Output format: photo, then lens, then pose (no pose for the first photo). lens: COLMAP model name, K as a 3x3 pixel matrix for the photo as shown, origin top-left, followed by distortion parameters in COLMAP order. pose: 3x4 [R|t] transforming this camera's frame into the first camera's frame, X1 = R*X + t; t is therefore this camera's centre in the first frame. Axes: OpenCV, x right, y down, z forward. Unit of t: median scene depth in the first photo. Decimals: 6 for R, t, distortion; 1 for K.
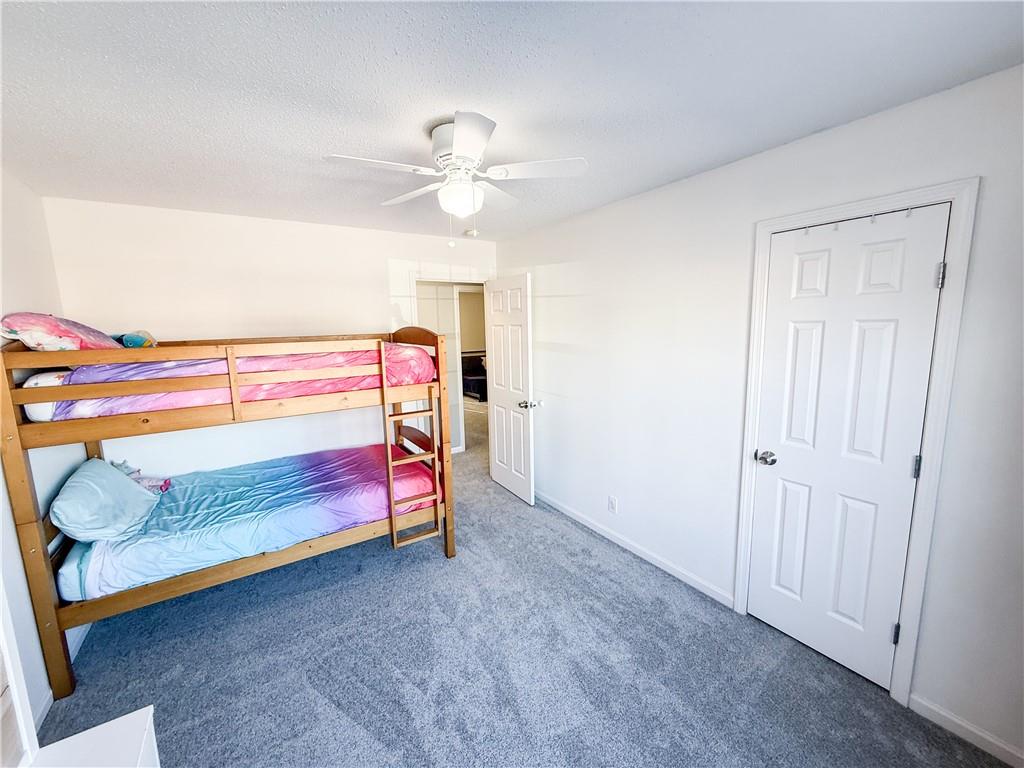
lens RADIAL K [[407.1, 0, 509.5], [0, 407.1, 384.4], [0, 0, 1]] dist [-0.000609, 0.000250]
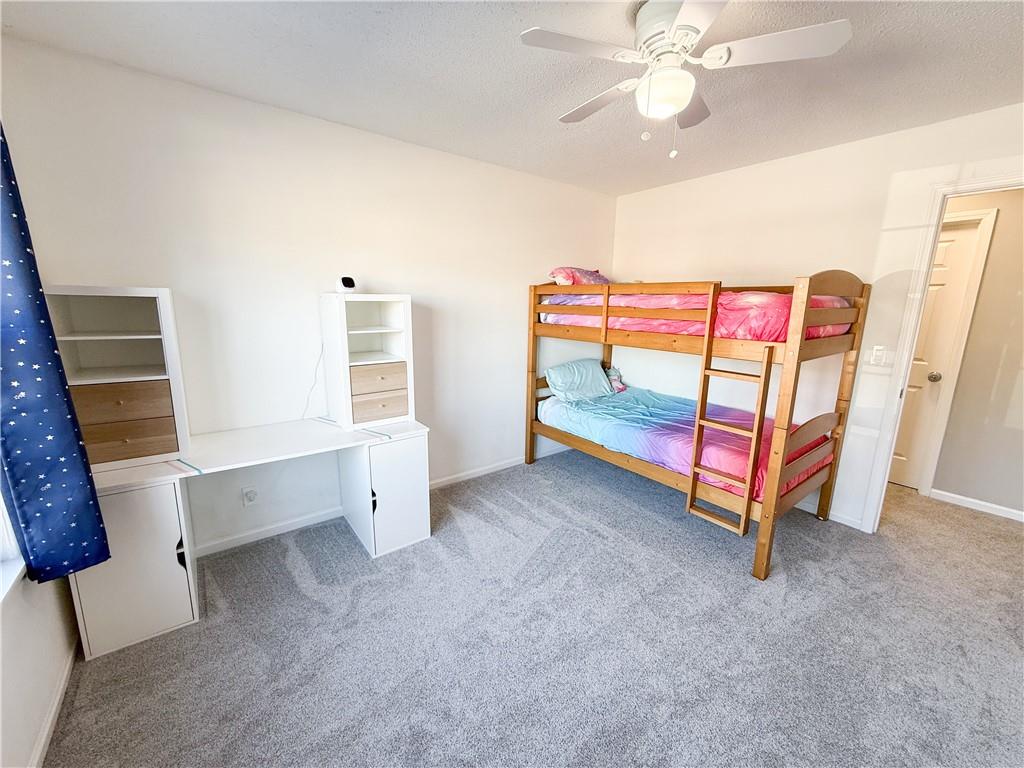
lens RADIAL K [[407.1, 0, 509.5], [0, 407.1, 384.4], [0, 0, 1]] dist [-0.000609, 0.000250]
pose [[0.075388, 0.225512, -0.971319, 0.564412], [-0.167152, 0.963166, 0.210645, -0.005968], [0.983045, 0.146478, 0.110305, 0.485819]]
